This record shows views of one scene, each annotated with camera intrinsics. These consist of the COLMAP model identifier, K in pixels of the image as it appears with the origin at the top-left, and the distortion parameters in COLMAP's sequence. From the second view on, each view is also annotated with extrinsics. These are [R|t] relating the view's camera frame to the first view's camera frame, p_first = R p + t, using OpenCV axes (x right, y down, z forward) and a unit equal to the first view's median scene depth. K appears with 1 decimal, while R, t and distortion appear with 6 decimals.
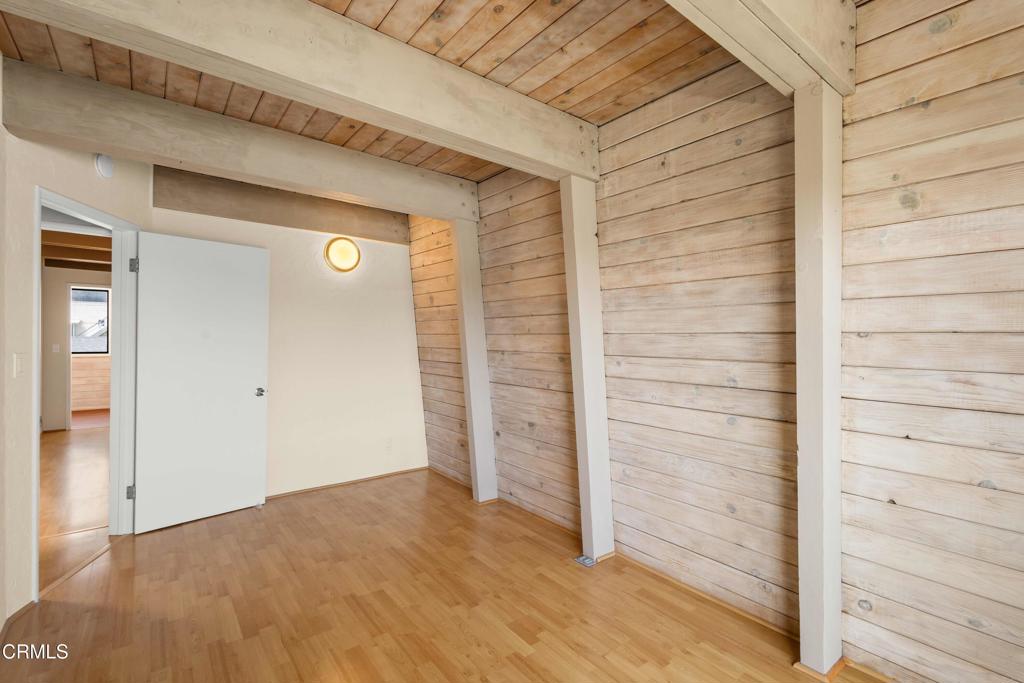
lens RADIAL K [[474.6, 0, 509.9], [0, 474.6, 332.7], [0, 0, 1]] dist [0.009052, -0.000873]
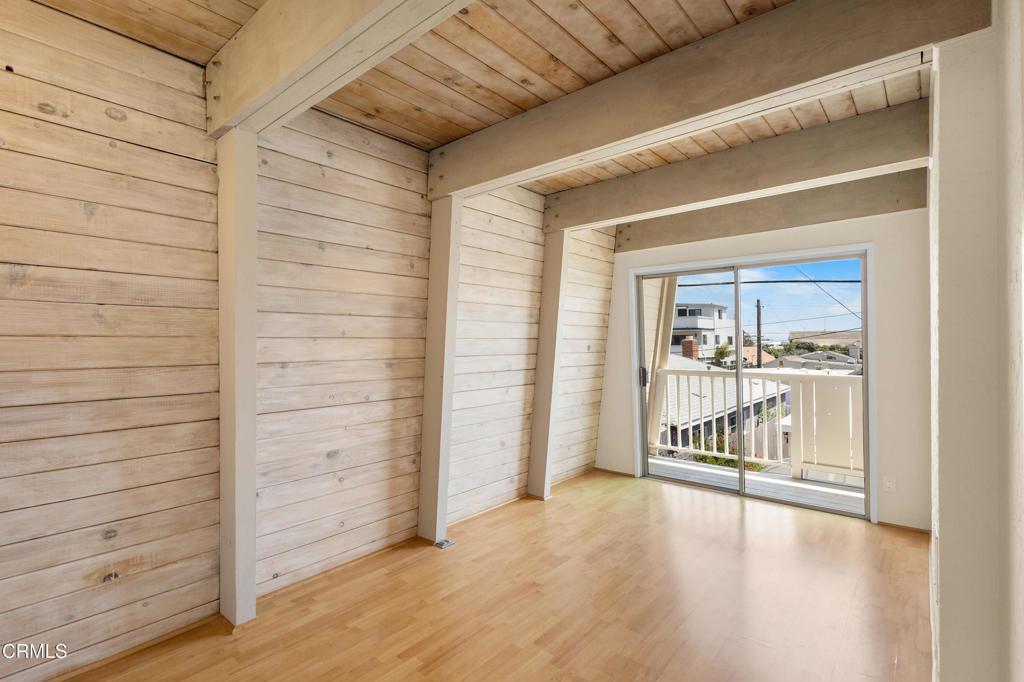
lens RADIAL K [[474.6, 0, 509.9], [0, 474.6, 332.2], [0, 0, 1]] dist [0.009052, -0.000873]
pose [[-0.198782, 0.019358, 0.979852, -0.805170], [-0.003672, 0.999783, -0.020497, 0.008963], [-0.980037, -0.007672, -0.198668, 0.897797]]
